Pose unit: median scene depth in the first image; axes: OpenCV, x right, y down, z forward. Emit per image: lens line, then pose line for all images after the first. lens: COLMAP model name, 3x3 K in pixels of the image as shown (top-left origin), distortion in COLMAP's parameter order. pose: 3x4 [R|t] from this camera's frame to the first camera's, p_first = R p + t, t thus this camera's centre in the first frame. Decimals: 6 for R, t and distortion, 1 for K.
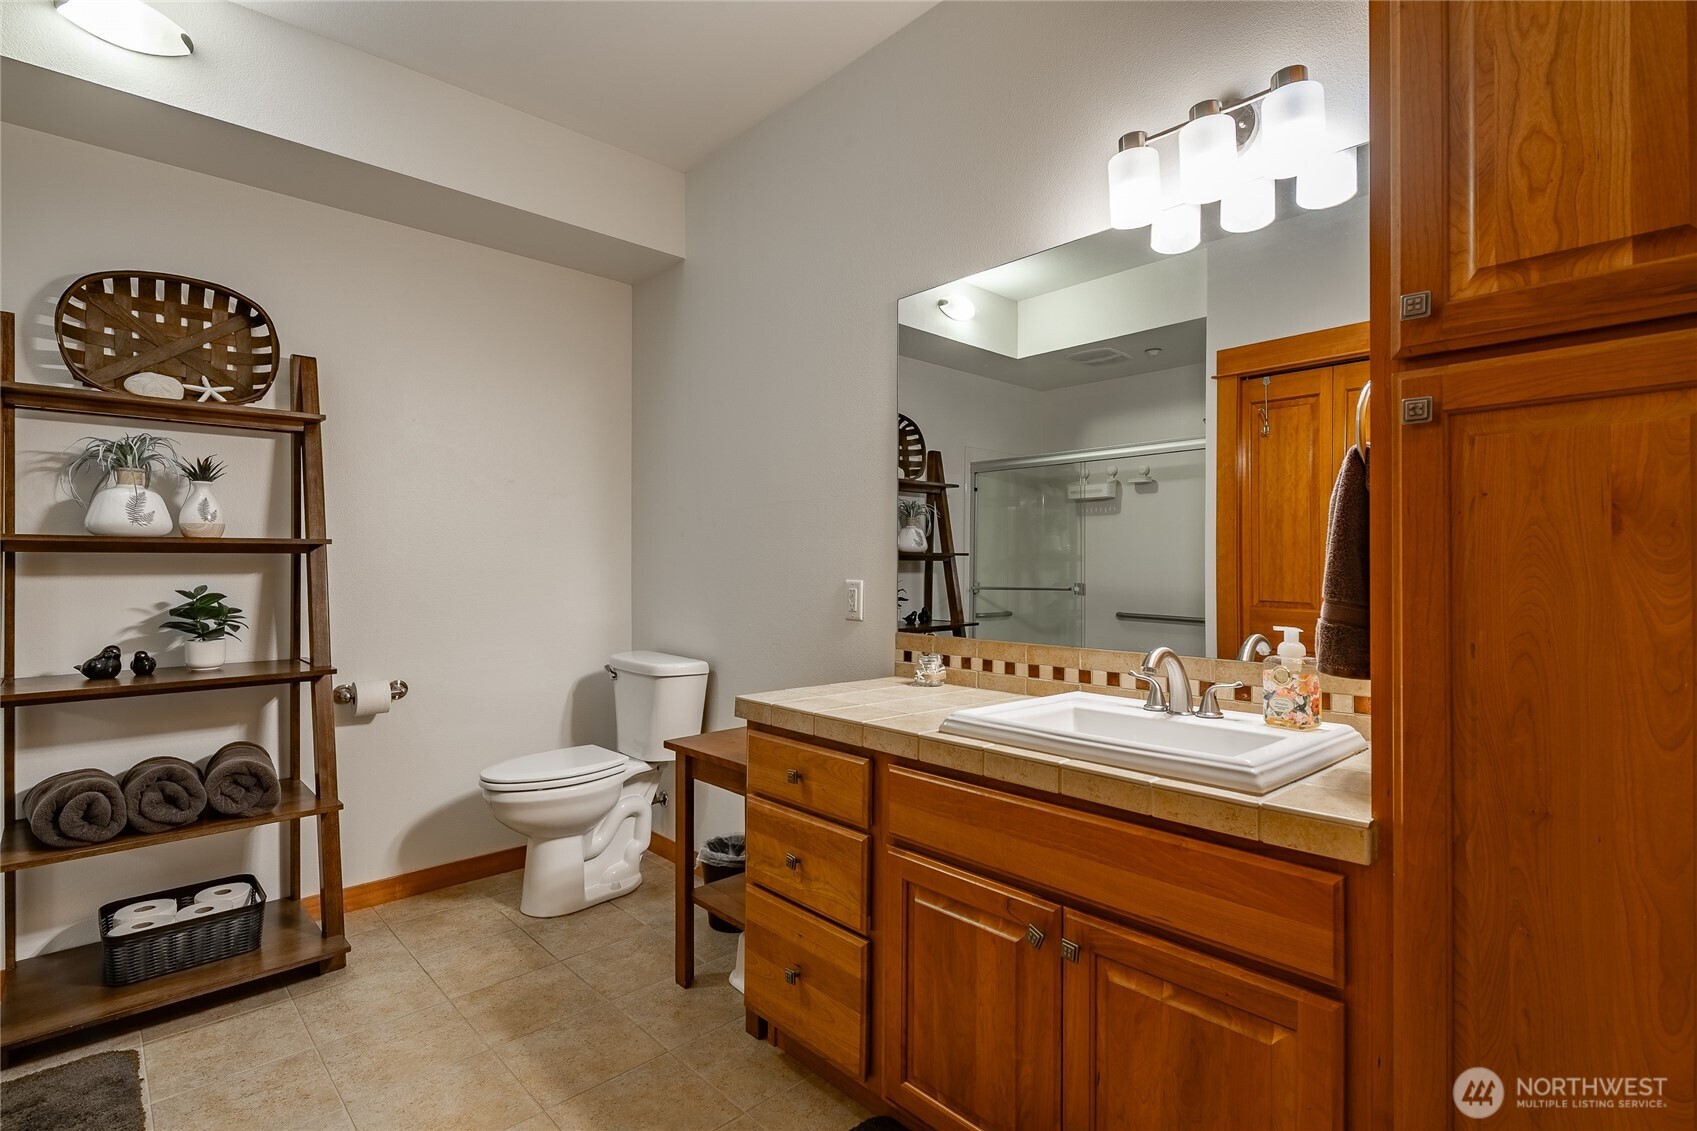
lens RADIAL K [[806.2, 0, 852.5], [0, 806.2, 560.1], [0, 0, 1]] dist [0.002070, -0.000760]
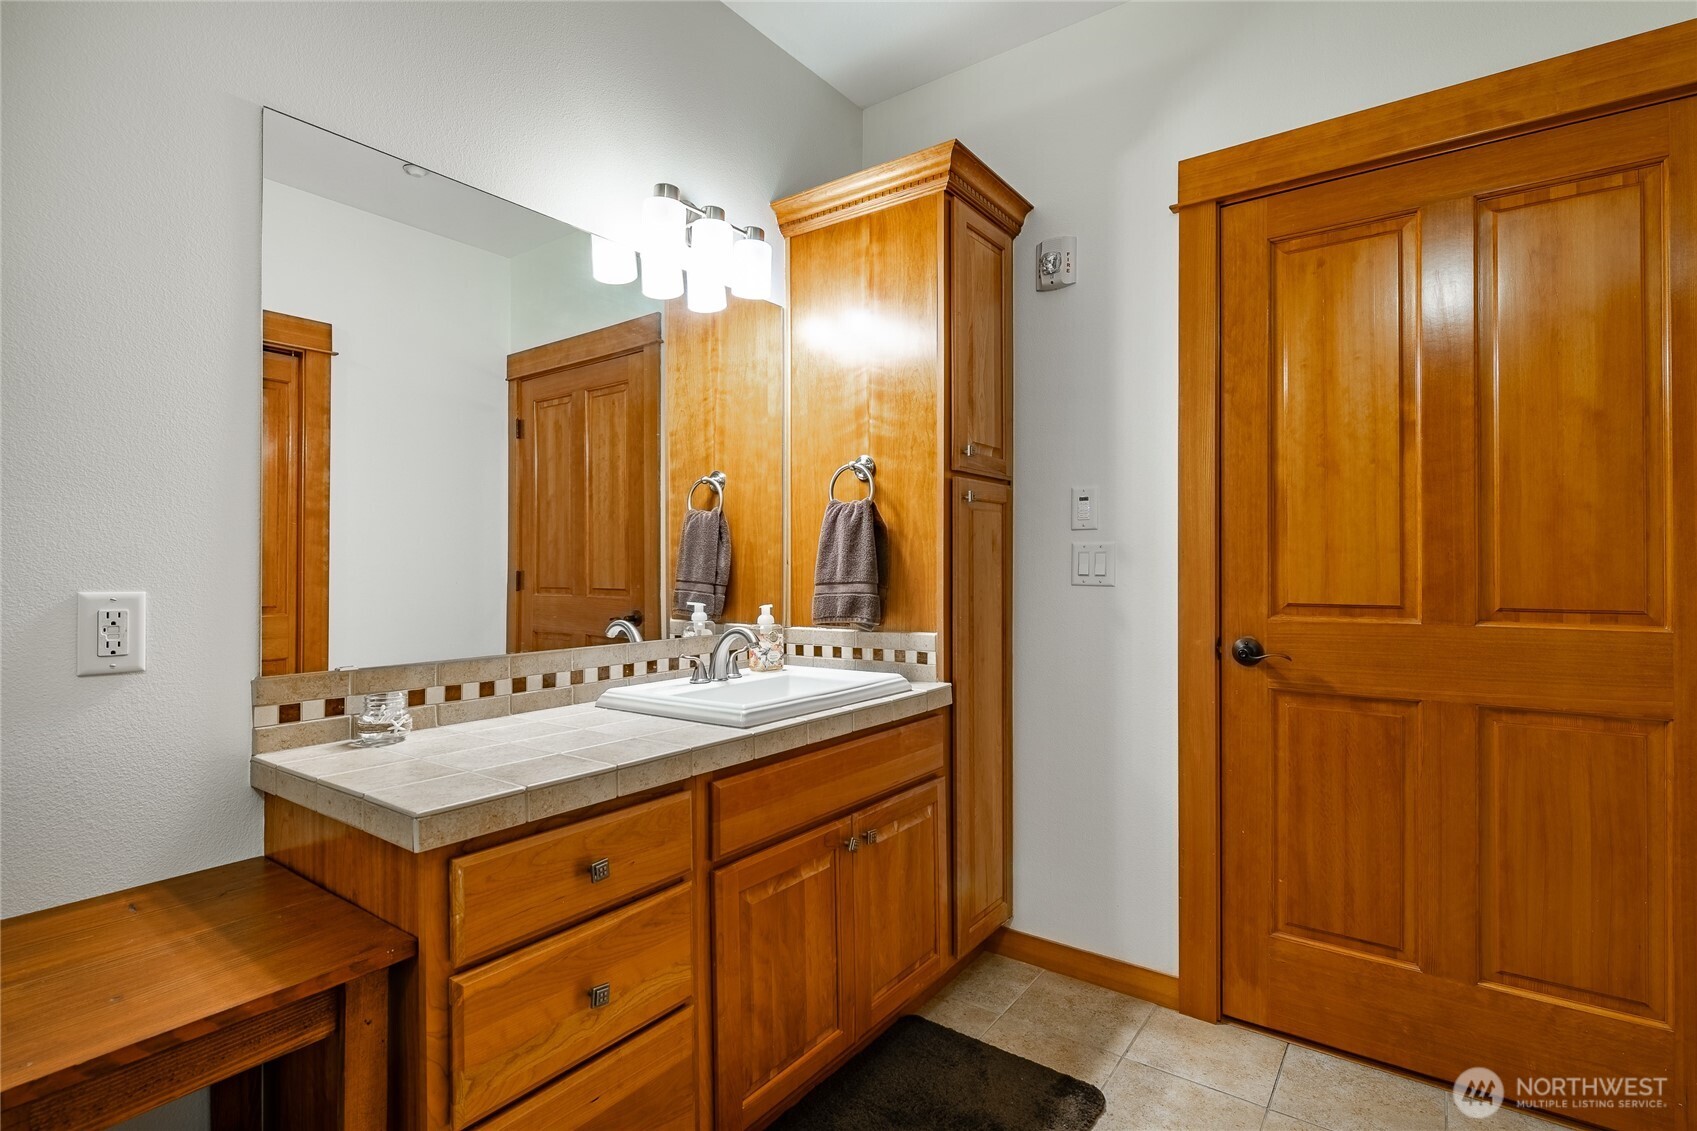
lens RADIAL K [[806.2, 0, 852.5], [0, 806.2, 560.1], [0, 0, 1]] dist [0.002070, -0.000760]
pose [[-0.181377, 0.004694, 0.983402, -0.265851], [-0.009677, 0.999932, -0.006557, 0.002089], [-0.983366, -0.010706, -0.181319, 0.307489]]
